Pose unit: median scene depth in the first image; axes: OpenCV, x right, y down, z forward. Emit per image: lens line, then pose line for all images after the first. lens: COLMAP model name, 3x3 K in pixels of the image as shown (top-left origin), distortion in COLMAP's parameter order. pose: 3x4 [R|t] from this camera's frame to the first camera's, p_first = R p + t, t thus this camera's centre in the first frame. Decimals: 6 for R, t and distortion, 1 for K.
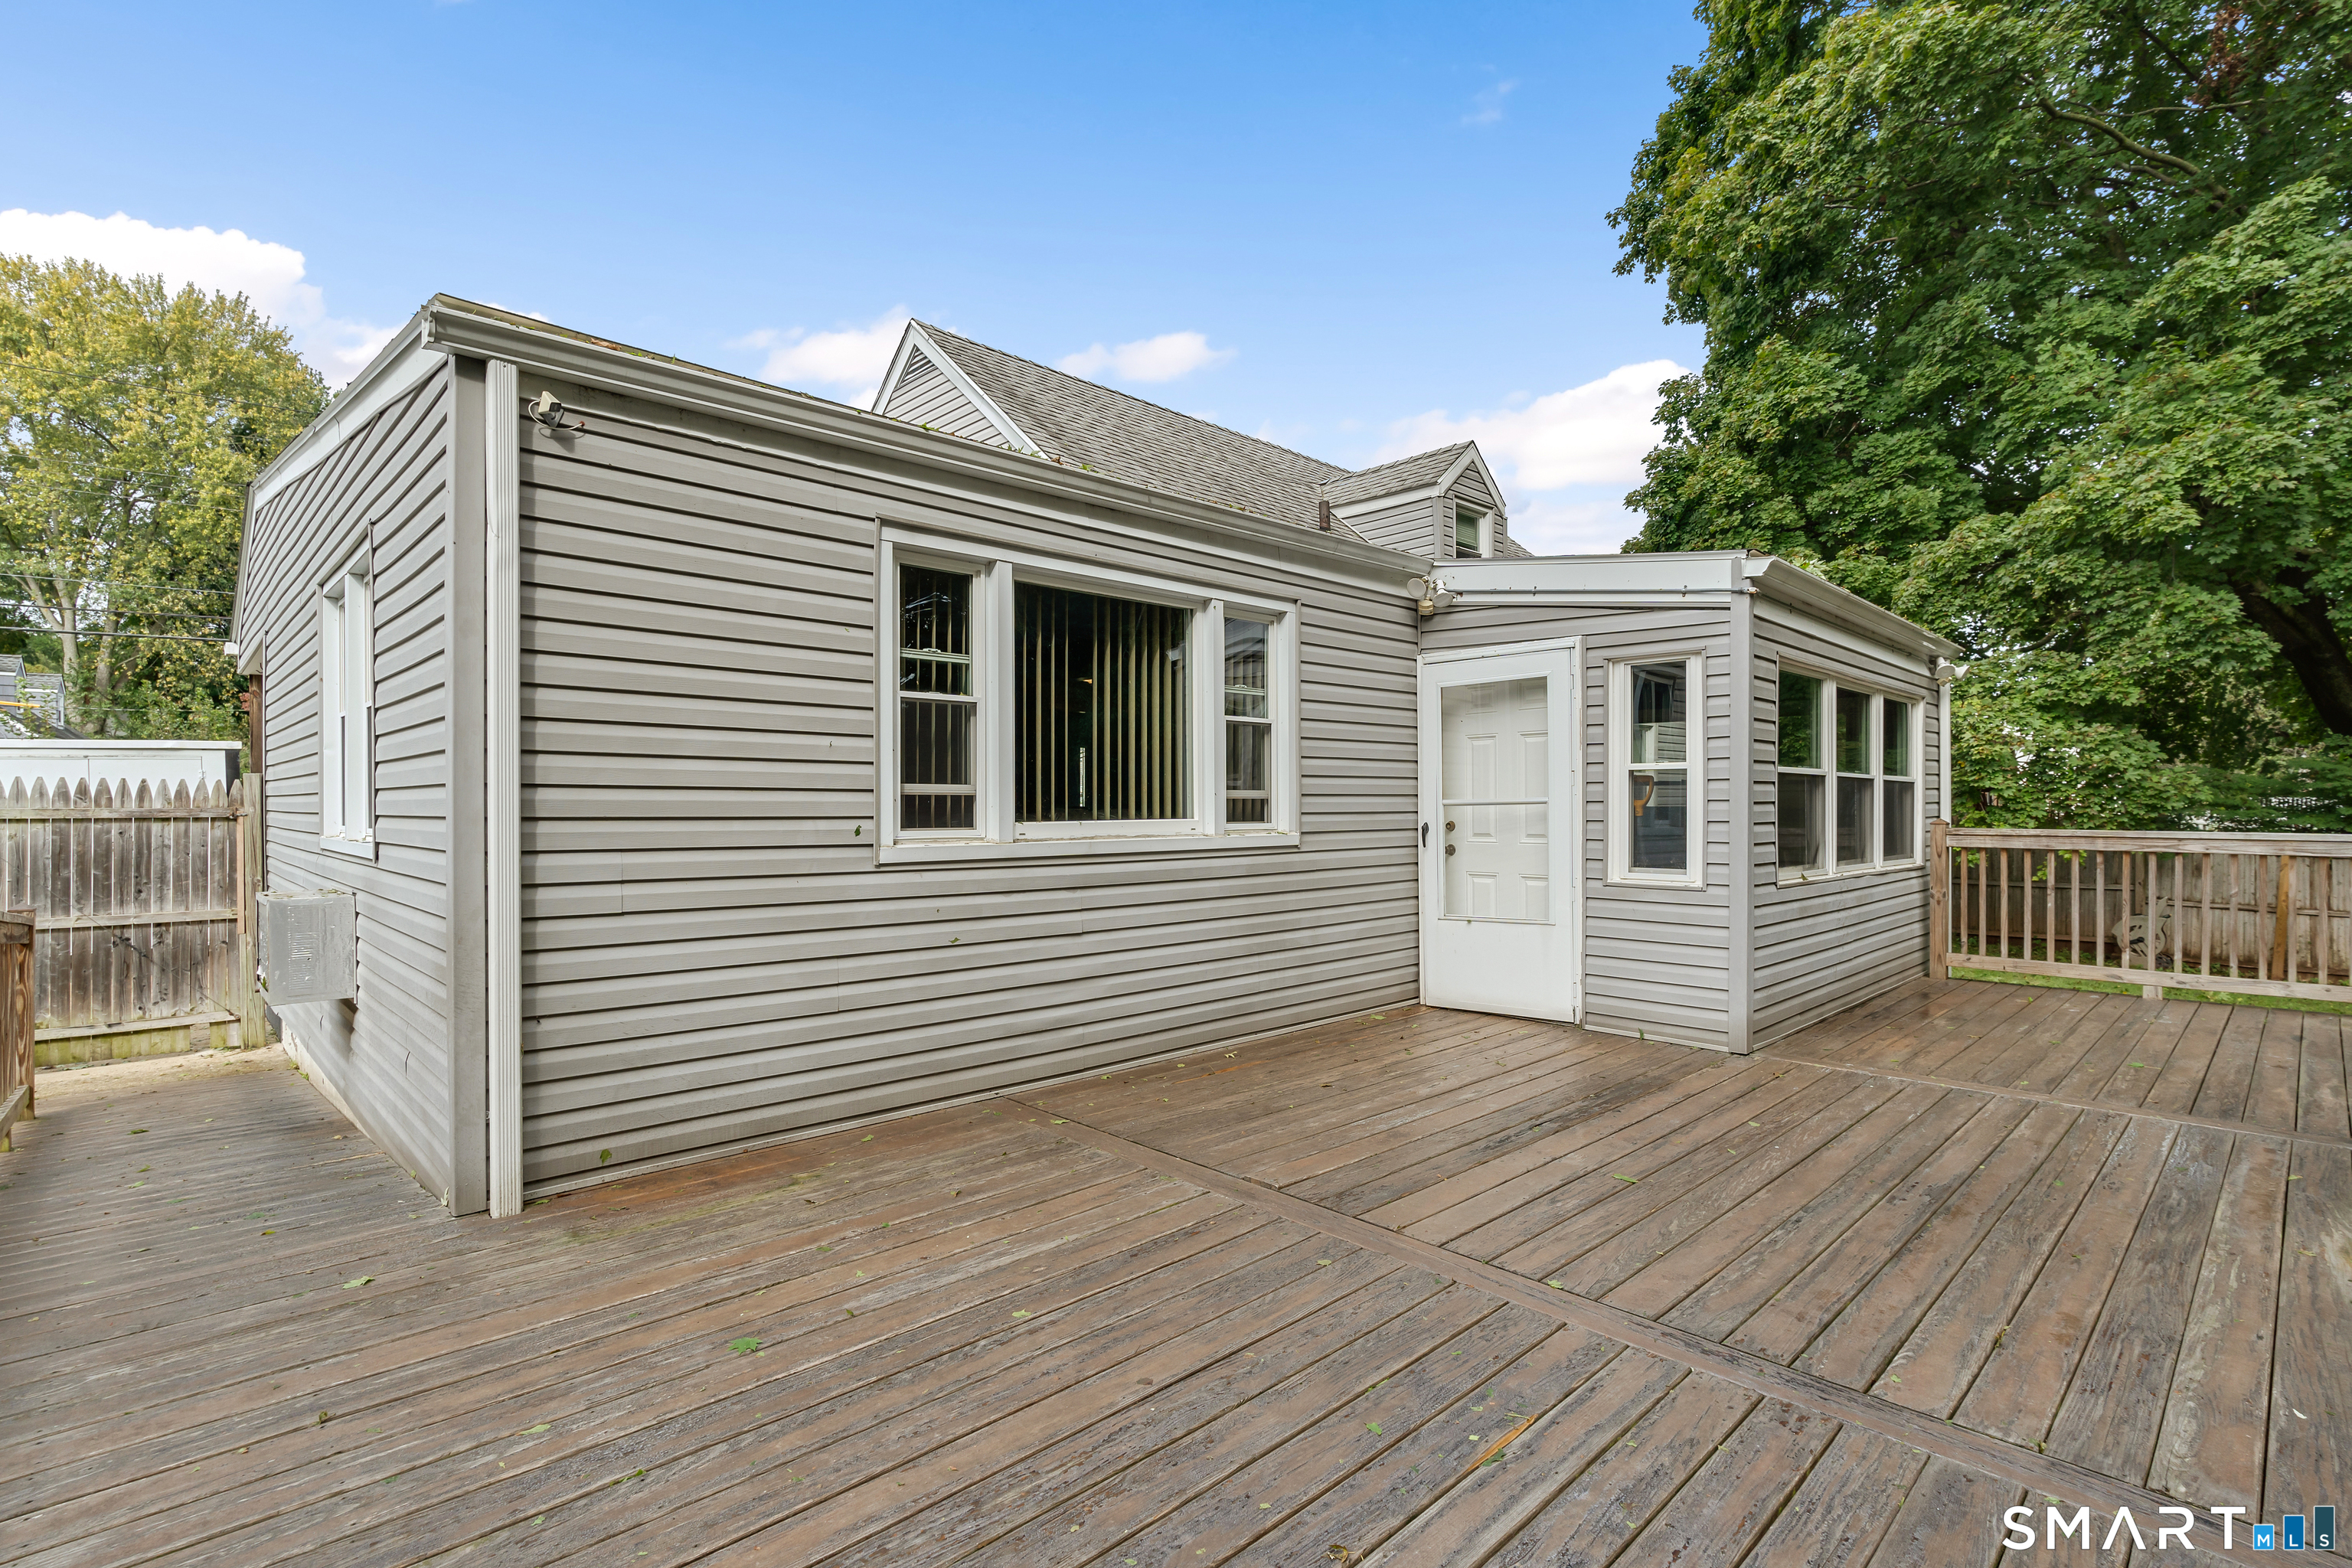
lens RADIAL K [[1094.2, 0, 1175.9], [0, 1094.2, 834.0], [0, 0, 1]] dist [-0.003272, -0.000905]
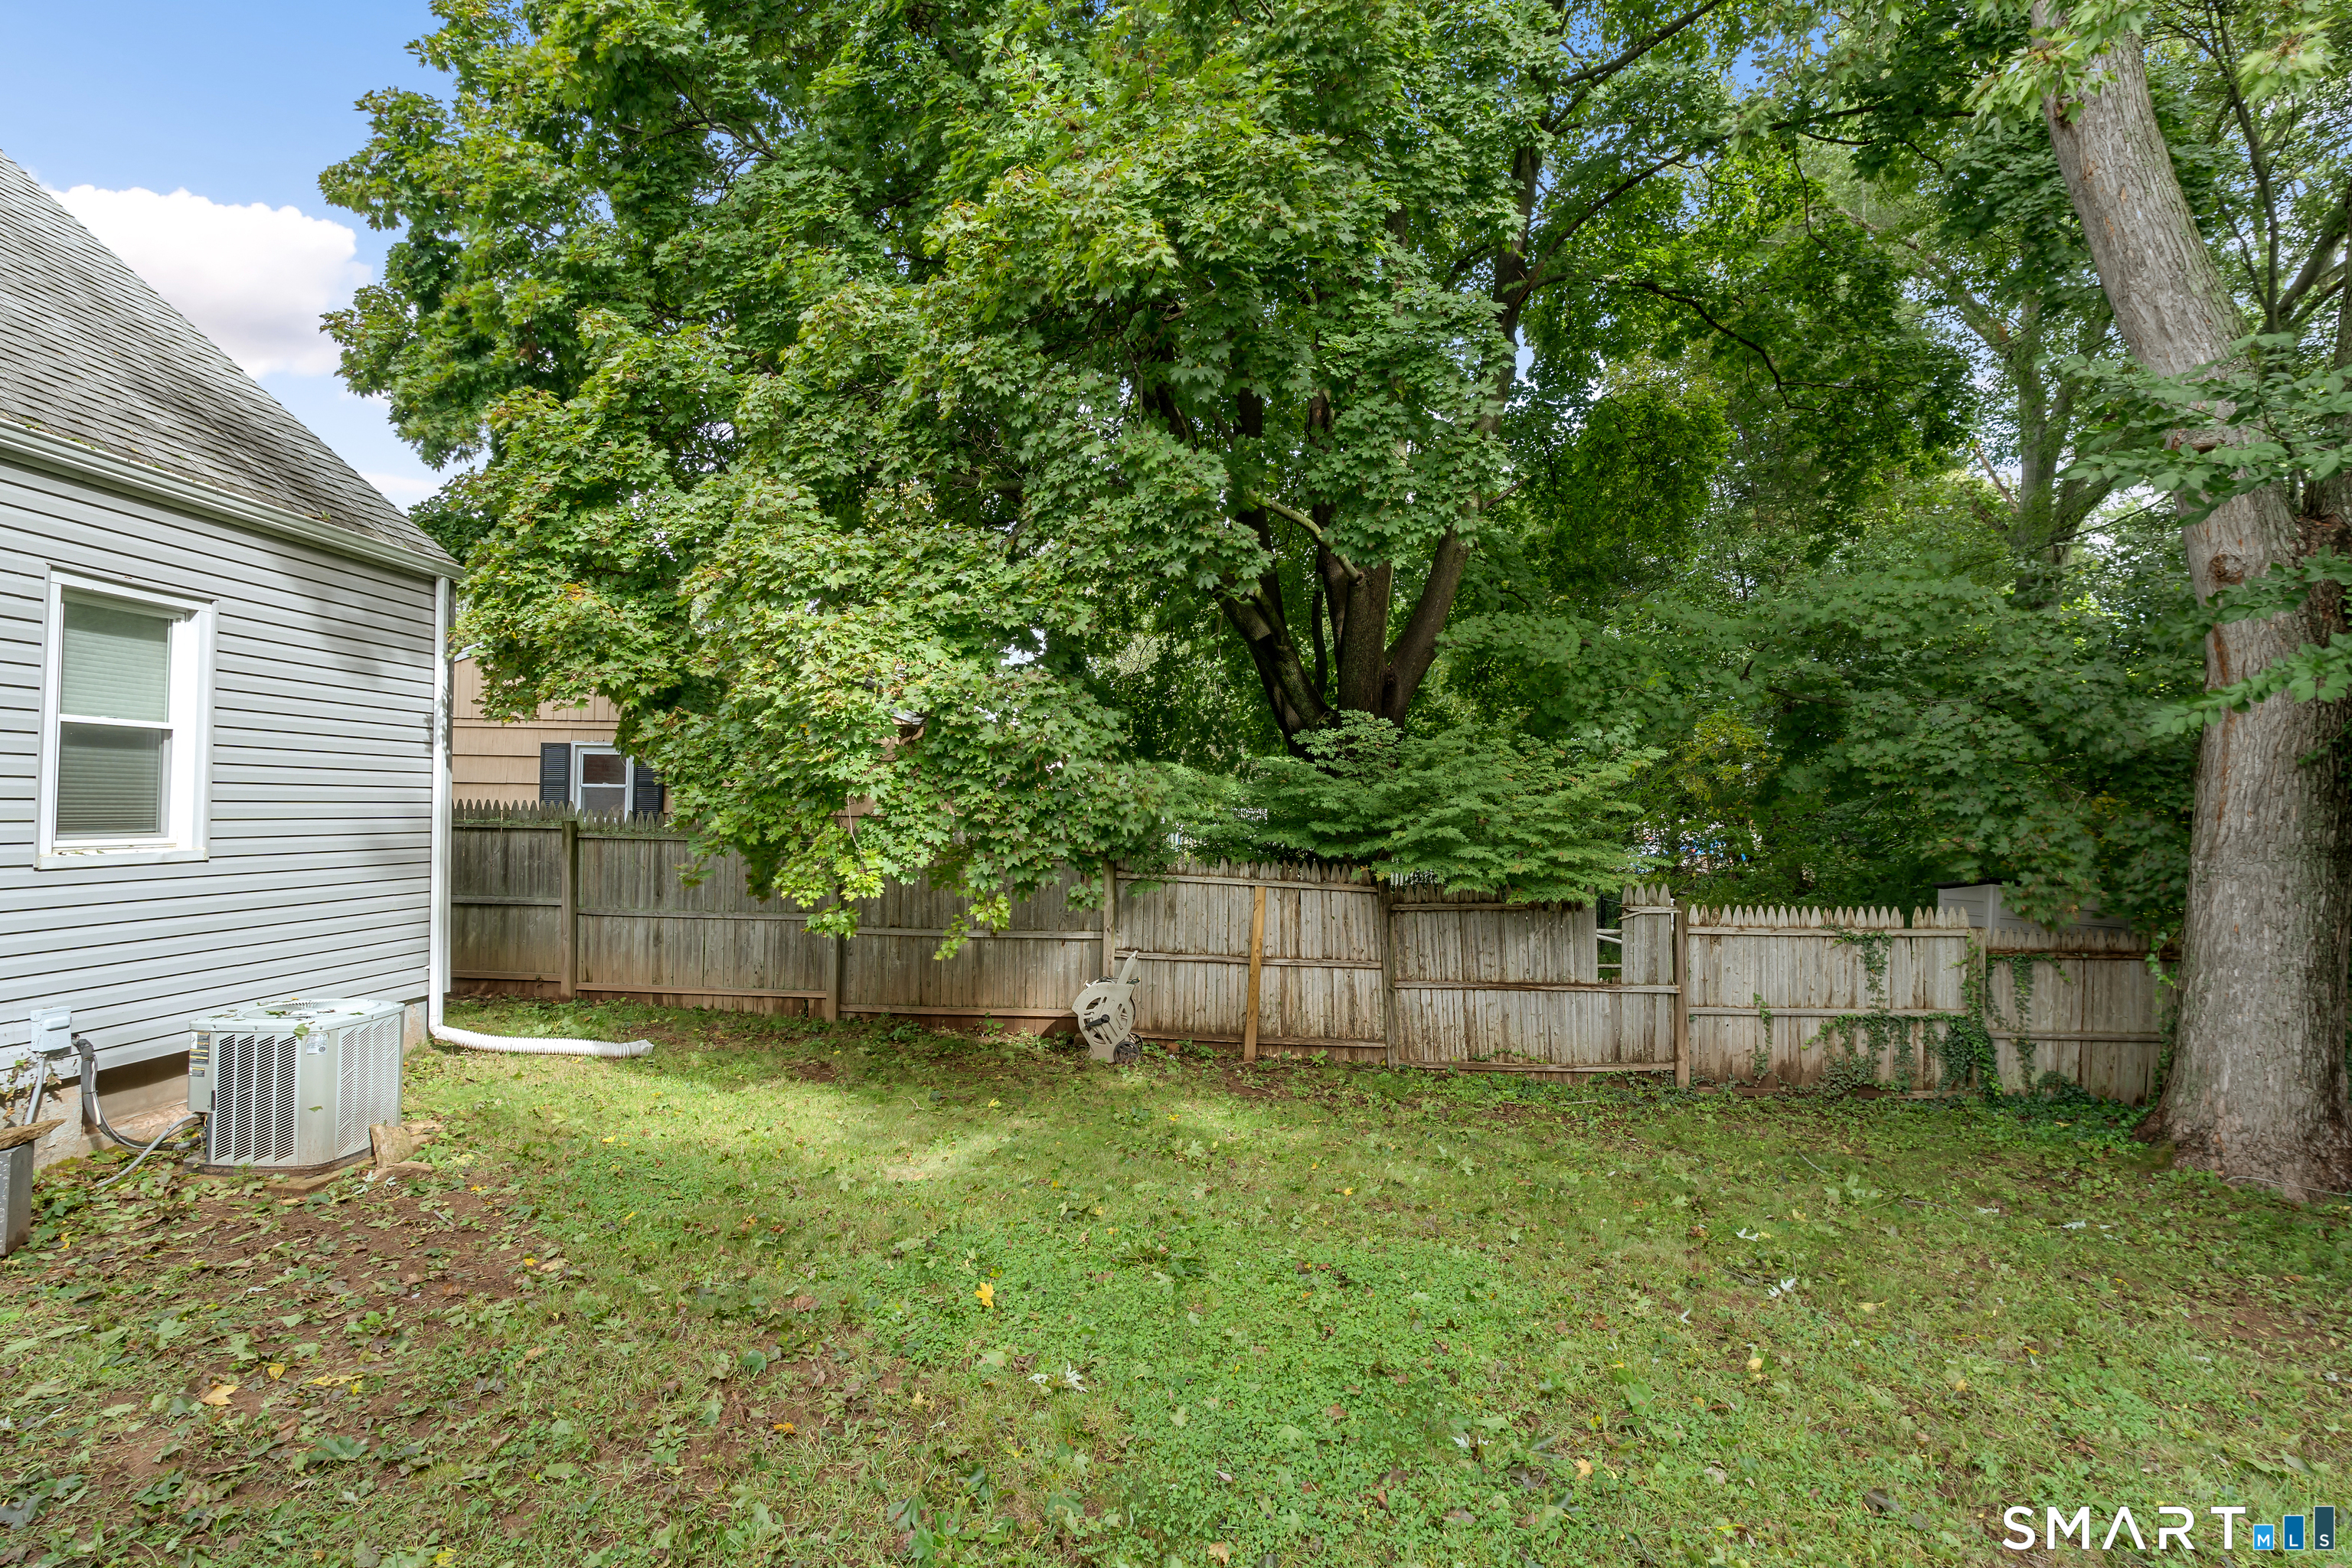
lens RADIAL K [[1064.1, 0, 1176.0], [0, 1064.1, 784.0], [0, 0, 1]] dist [-0.001908, -0.000532]
pose [[0.732974, 0.035153, 0.679348, 0.551557], [-0.013448, 0.999218, -0.037196, -0.026376], [-0.680124, 0.018128, 0.732873, 0.578014]]
